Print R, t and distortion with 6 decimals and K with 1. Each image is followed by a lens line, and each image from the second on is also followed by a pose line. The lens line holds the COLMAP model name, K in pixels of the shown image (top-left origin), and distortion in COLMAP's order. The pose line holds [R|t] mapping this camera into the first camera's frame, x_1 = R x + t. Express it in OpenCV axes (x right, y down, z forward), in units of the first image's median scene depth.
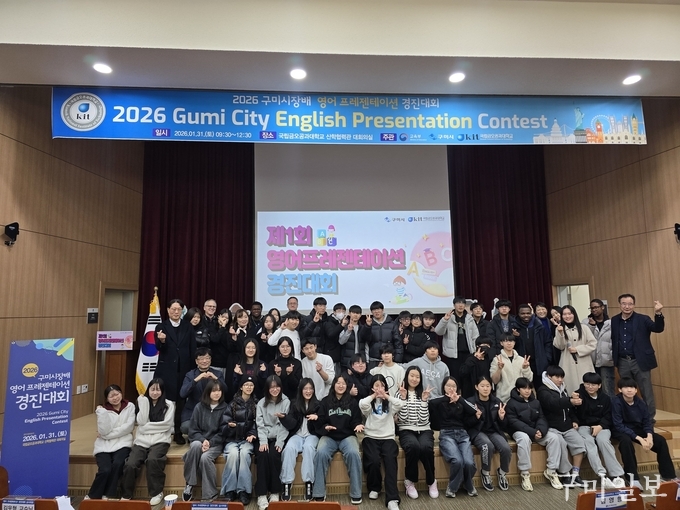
lens RADIAL K [[453.2, 0, 340.3], [0, 453.2, 252.8], [0, 0, 1]] dist [0.027363, -0.001244]
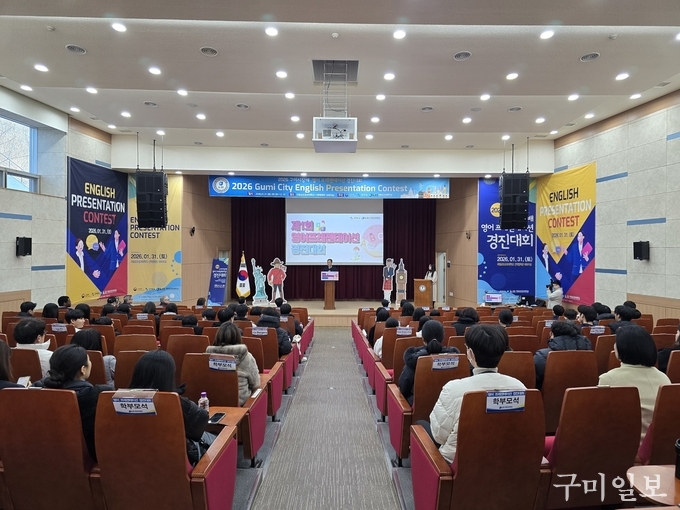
lens RADIAL K [[453.2, 0, 340.6], [0, 453.2, 254.6], [0, 0, 1]] dist [0.027363, -0.001244]
pose [[0.998566, 0.023132, -0.048273, 0.225834], [-0.016819, 0.991721, 0.127303, -0.240682], [0.050818, -0.126309, 0.990688, -1.439119]]
